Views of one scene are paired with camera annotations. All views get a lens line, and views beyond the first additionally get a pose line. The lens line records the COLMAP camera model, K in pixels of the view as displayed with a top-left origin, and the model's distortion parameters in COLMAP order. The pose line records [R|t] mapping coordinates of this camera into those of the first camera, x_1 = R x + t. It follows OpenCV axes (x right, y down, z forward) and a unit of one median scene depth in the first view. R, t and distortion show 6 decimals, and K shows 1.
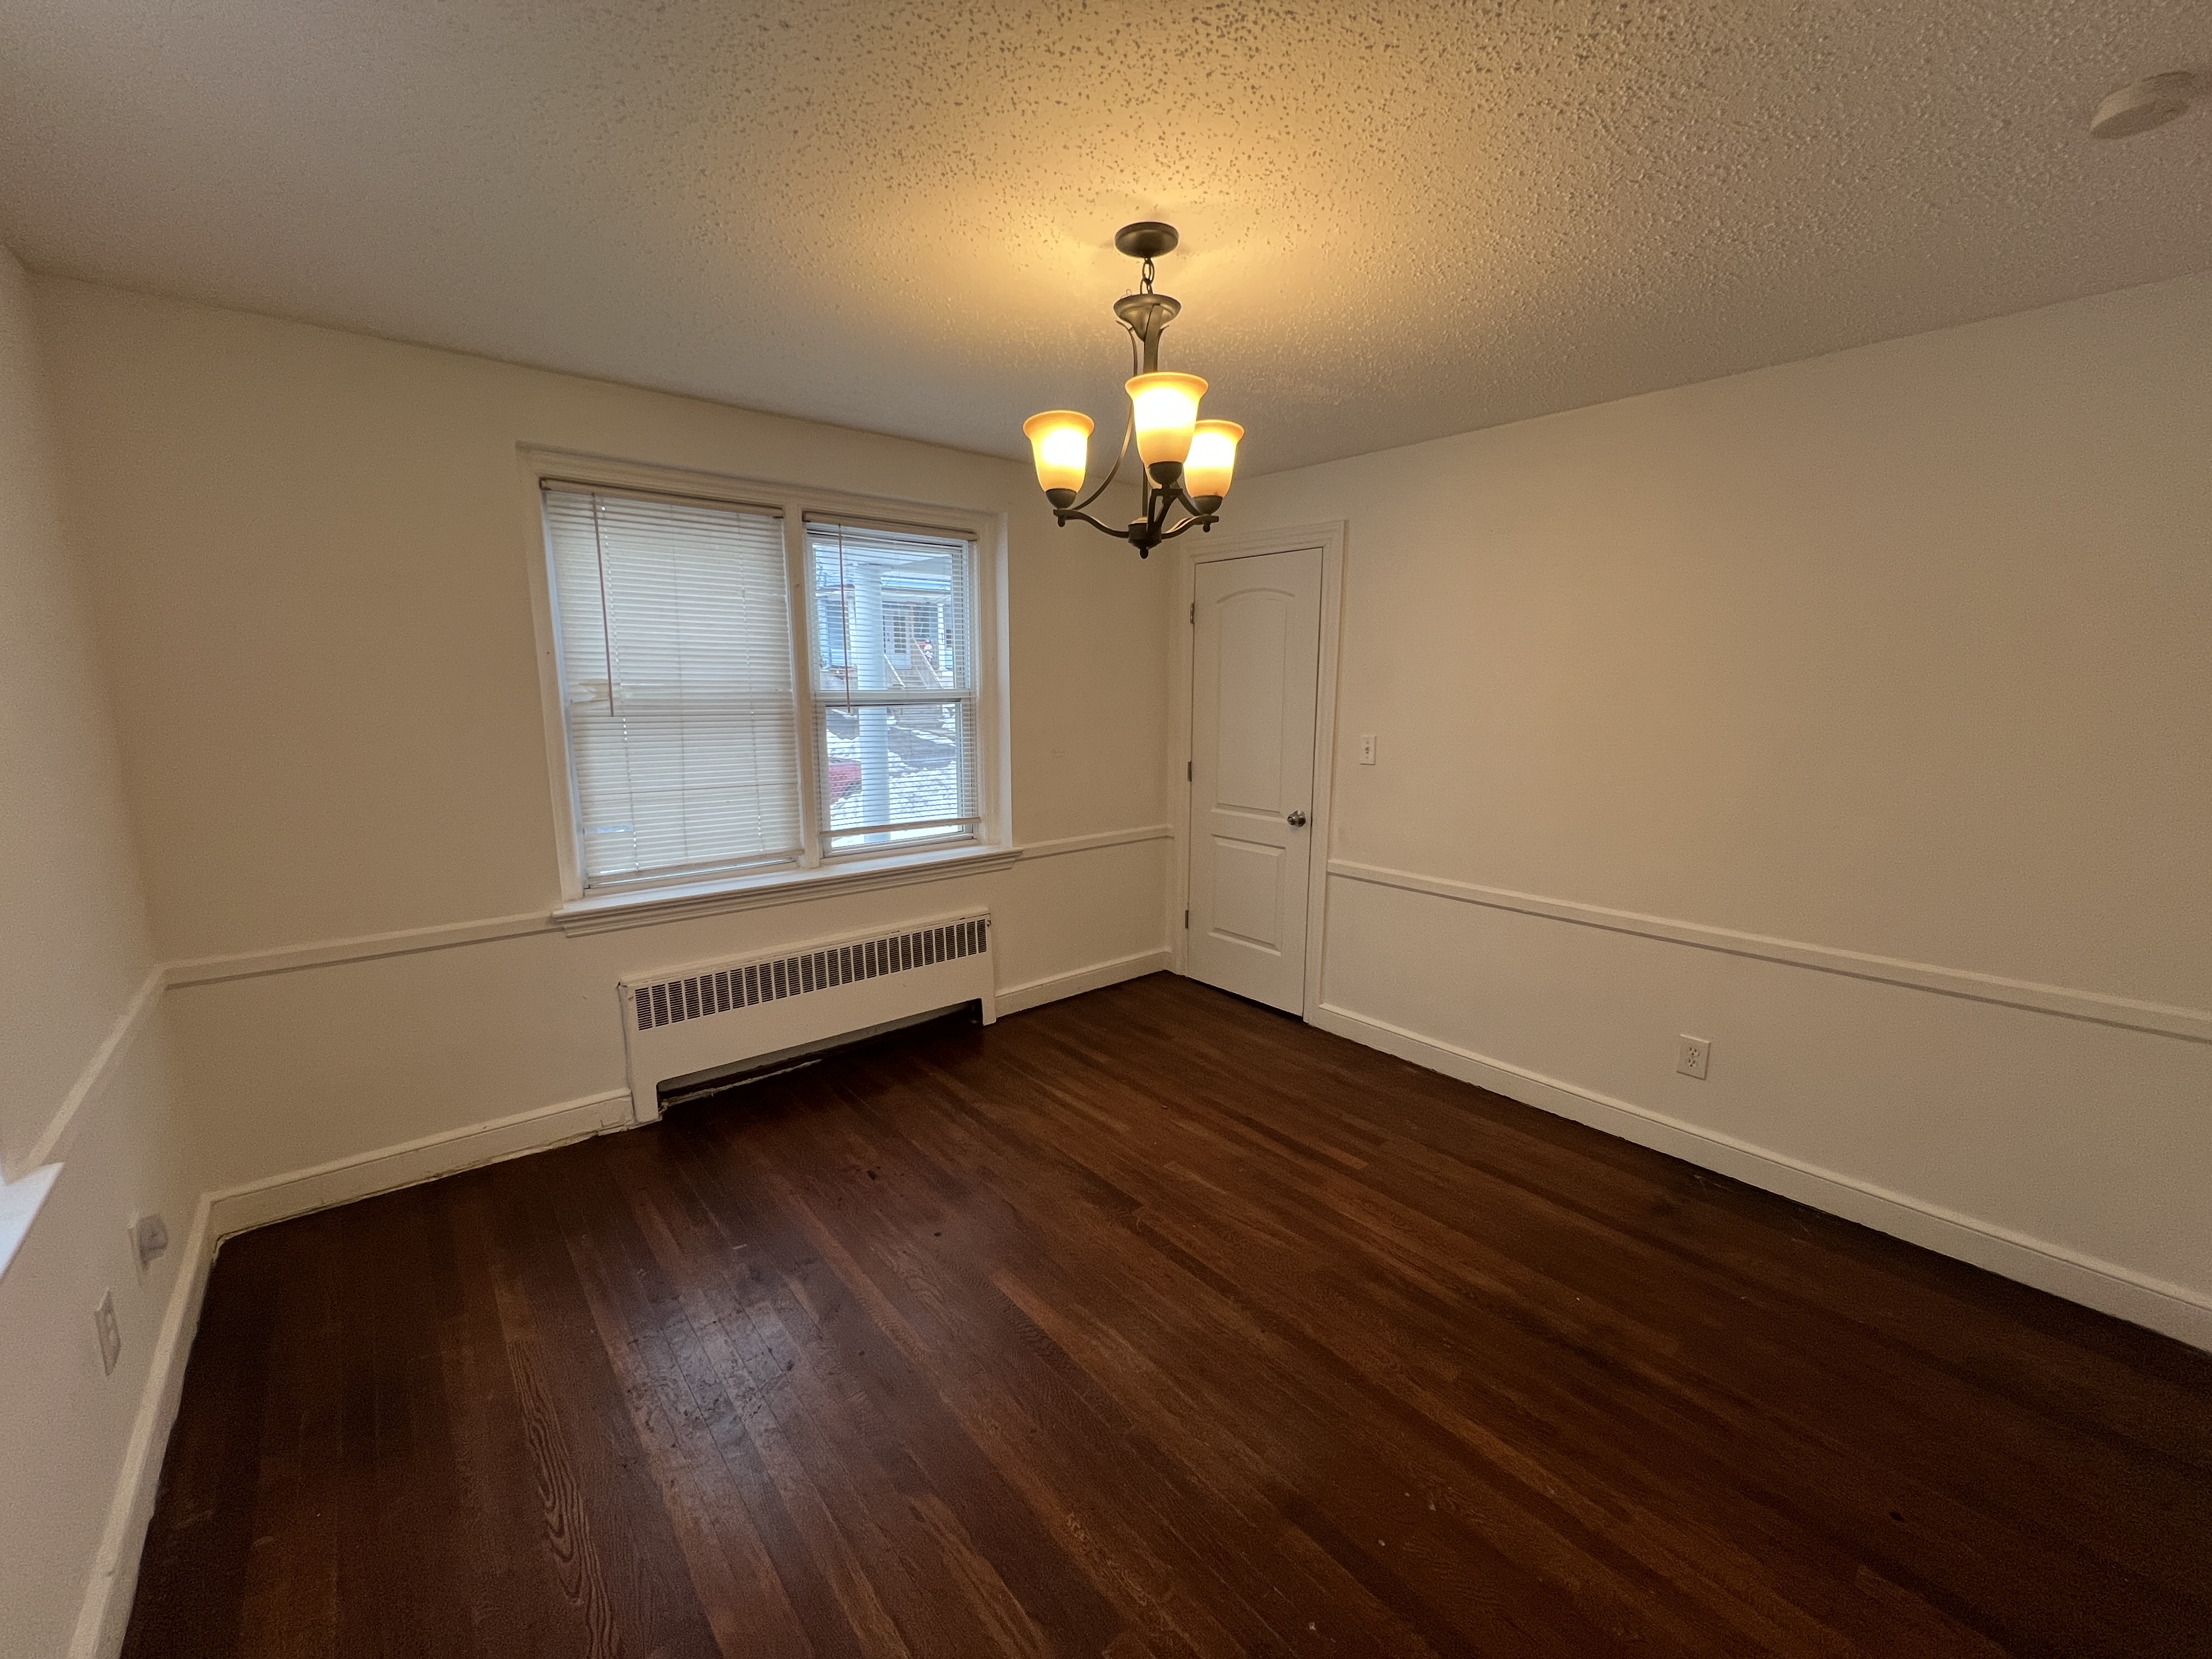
lens RADIAL K [[882.6, 0, 1106.0], [0, 882.6, 829.5], [0, 0, 1]] dist [0.000293, 0.000088]
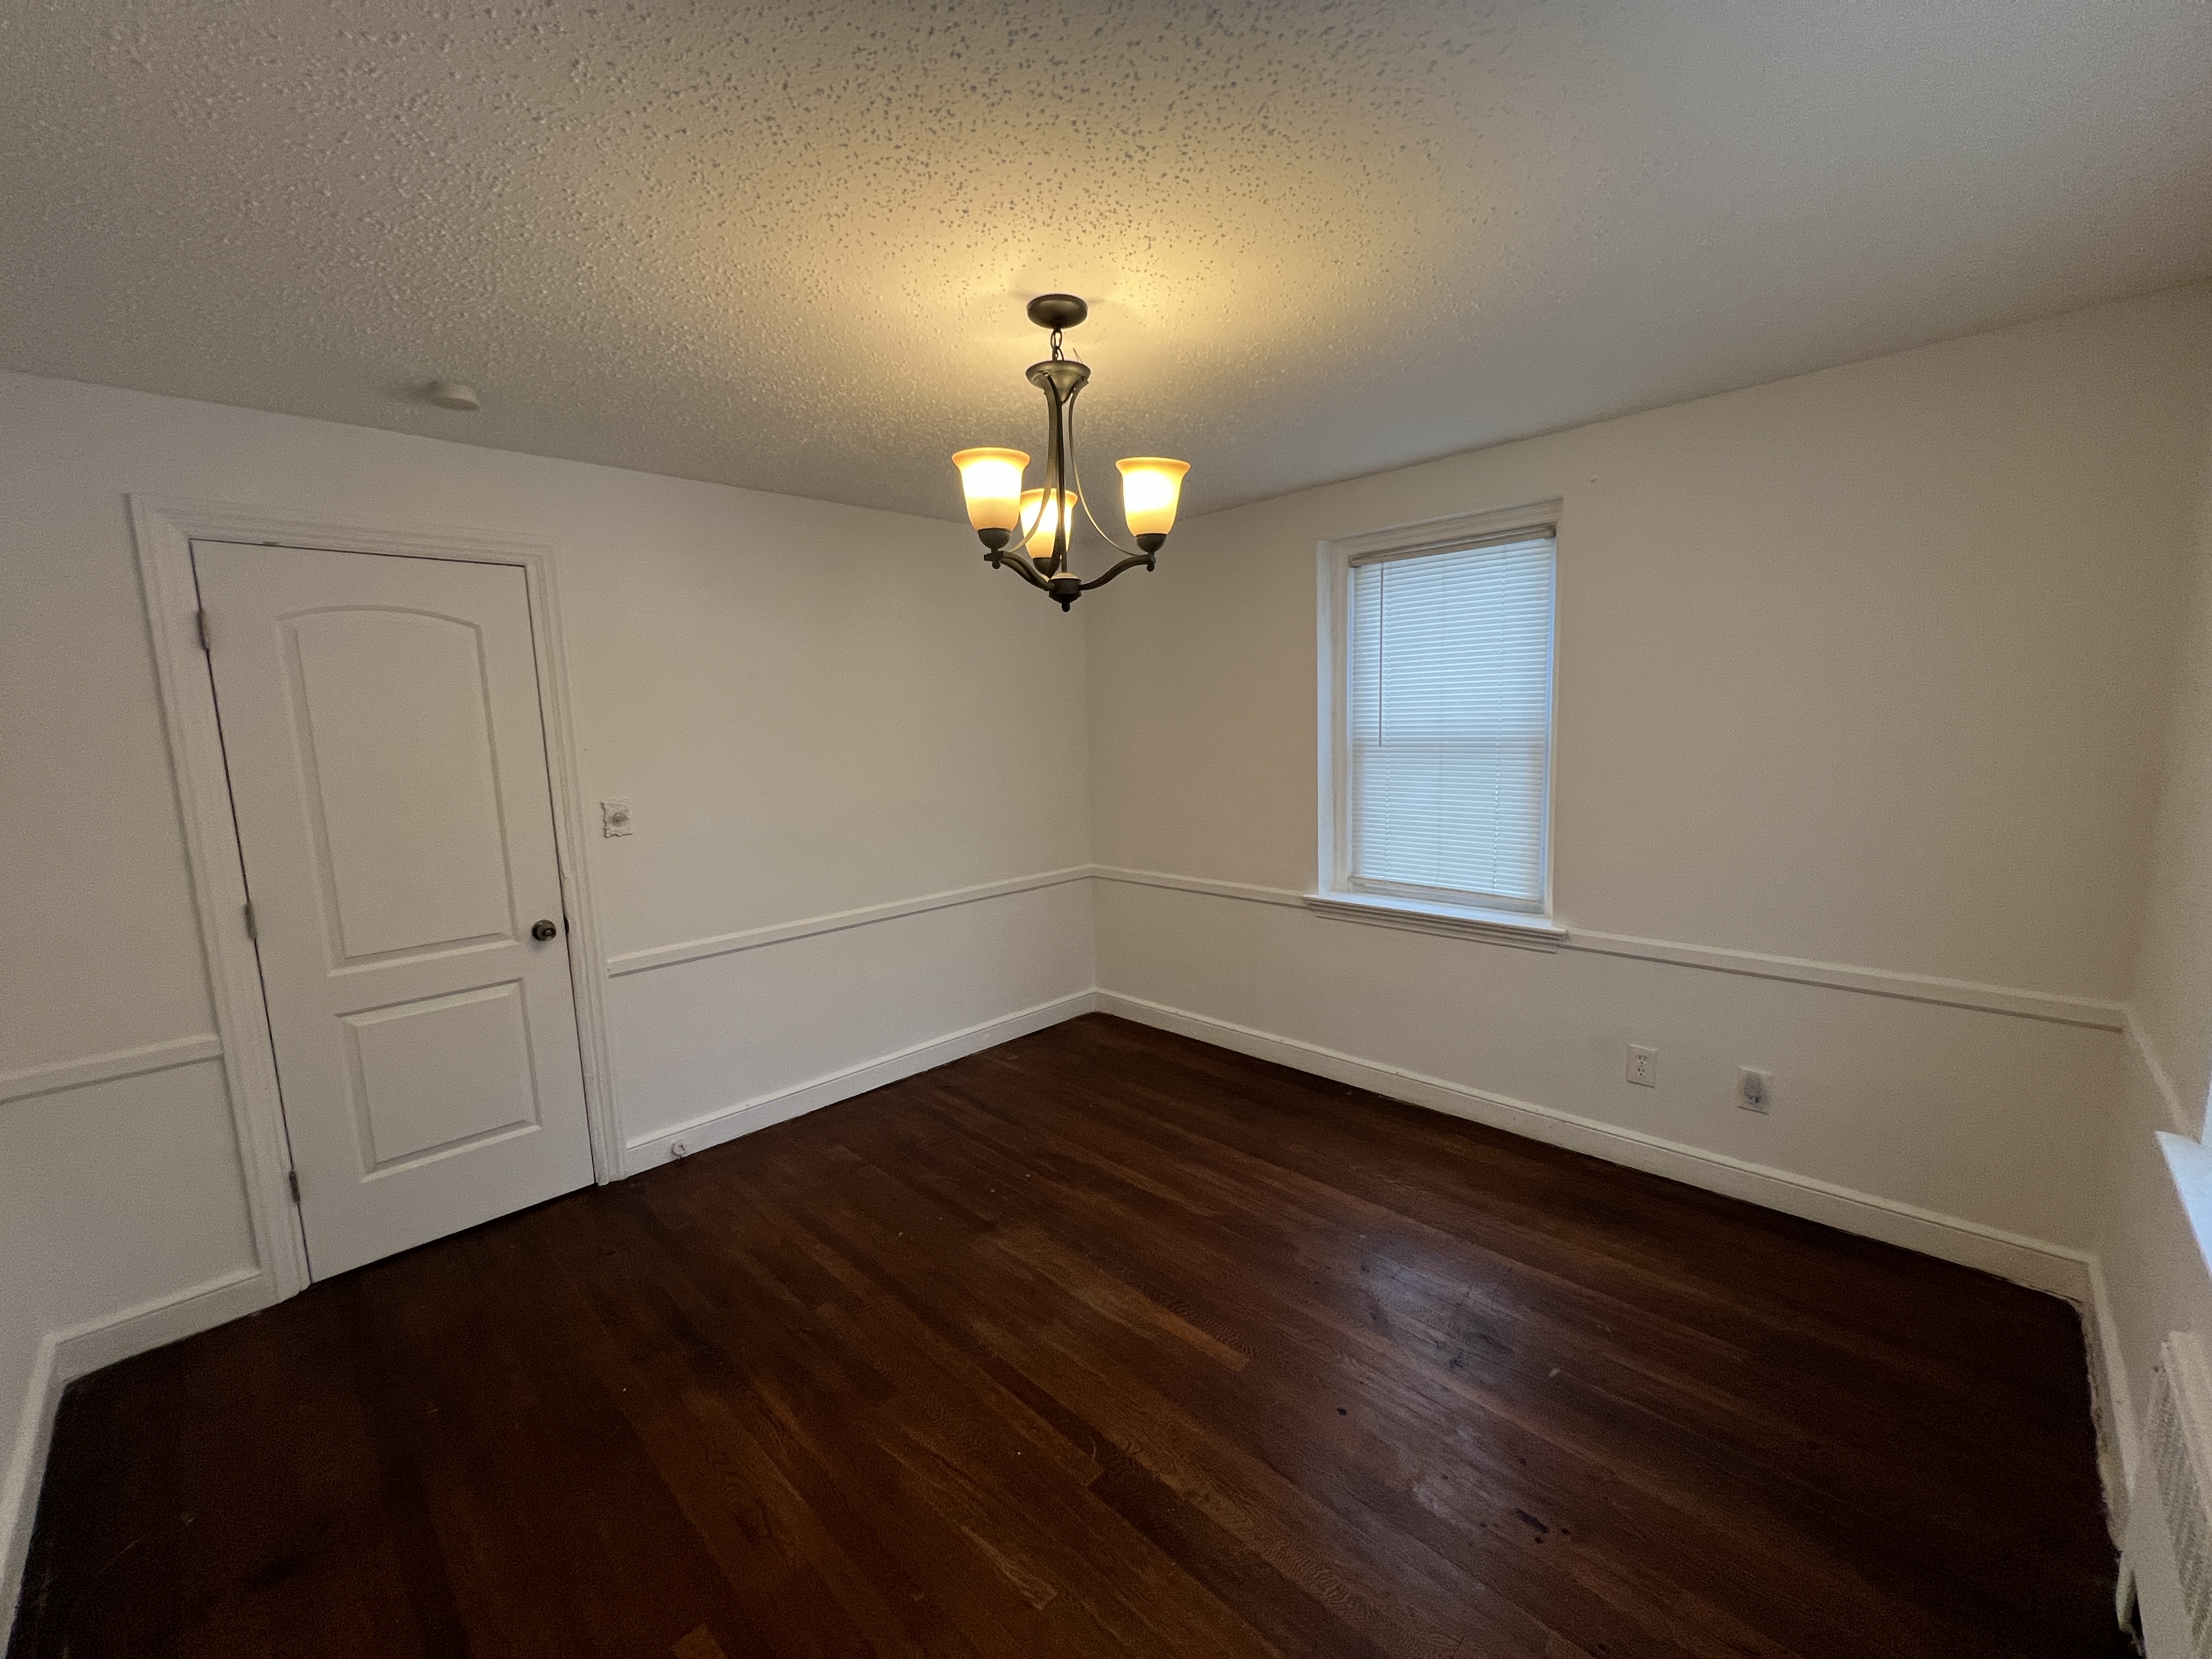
lens RADIAL K [[882.6, 0, 1106.0], [0, 882.6, 829.5], [0, 0, 1]] dist [0.000293, 0.000088]
pose [[-0.994711, 0.035545, -0.096363, 0.092326], [0.007082, 0.959713, 0.280894, -0.310590], [0.102466, 0.278726, -0.954889, 1.804339]]
